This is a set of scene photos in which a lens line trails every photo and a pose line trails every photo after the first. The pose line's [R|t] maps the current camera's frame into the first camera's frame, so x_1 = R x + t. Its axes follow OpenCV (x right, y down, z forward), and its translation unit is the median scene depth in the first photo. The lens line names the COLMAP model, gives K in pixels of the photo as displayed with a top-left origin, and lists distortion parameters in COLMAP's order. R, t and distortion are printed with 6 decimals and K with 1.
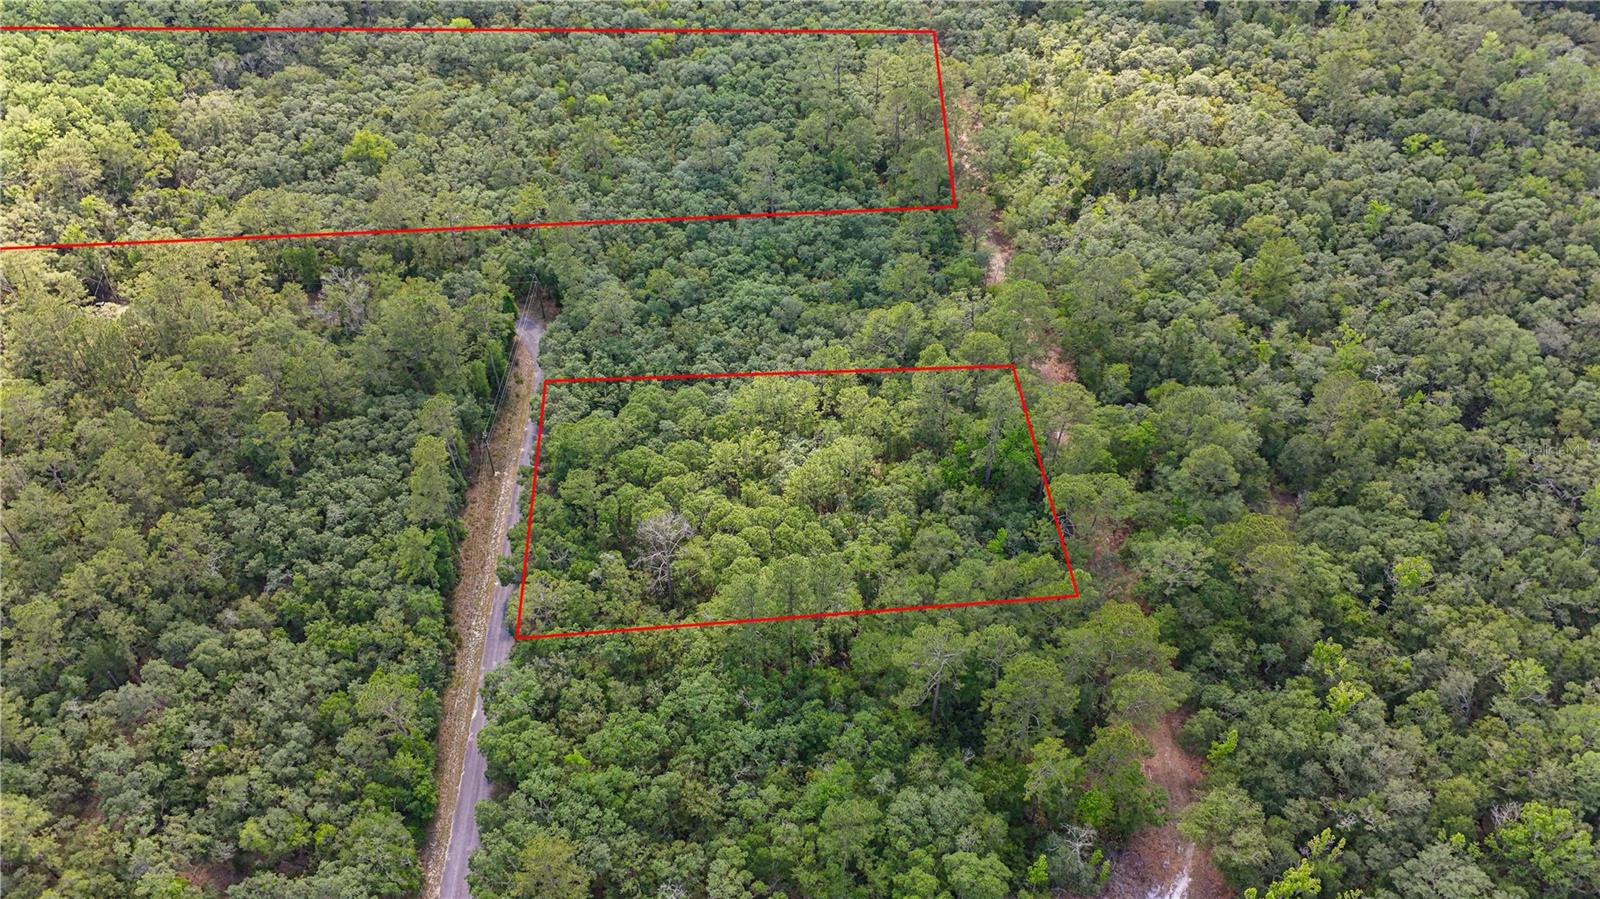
lens RADIAL K [[1186.1, 0, 801.4], [0, 1186.1, 447.2], [0, 0, 1]] dist [-0.027339, -0.010358]
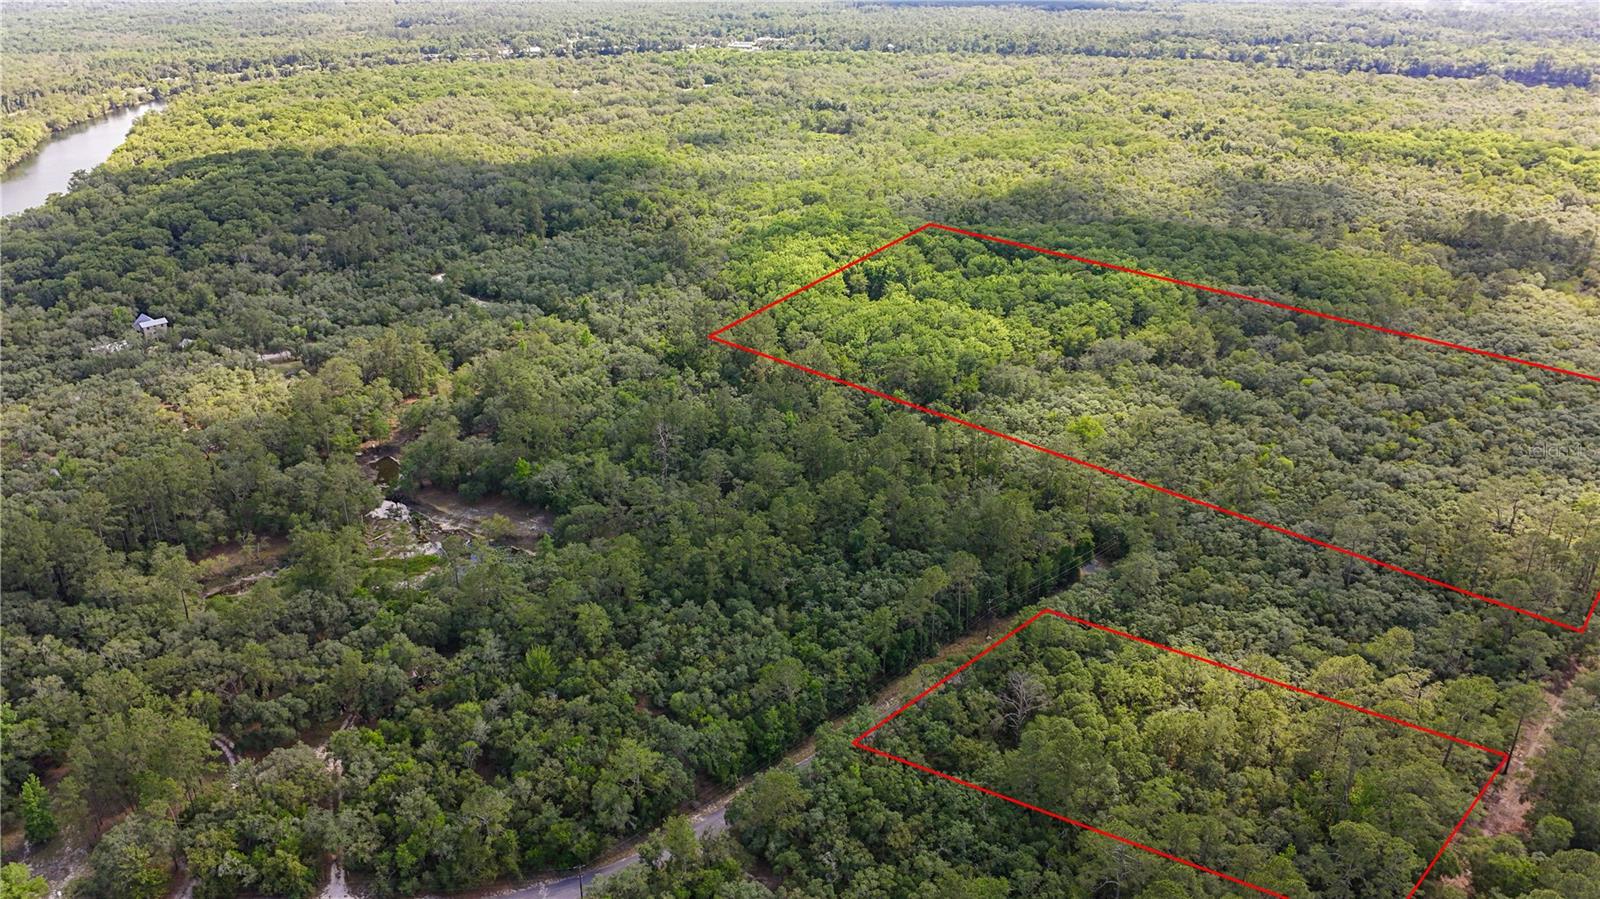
lens RADIAL K [[1186.1, 0, 790.9], [0, 1186.1, 459.0], [0, 0, 1]] dist [-0.027339, -0.010358]
pose [[0.640350, 0.308484, -0.703413, 0.432828], [-0.526821, 0.842833, -0.109963, 0.109777], [0.558938, 0.440987, 0.702224, -0.100940]]
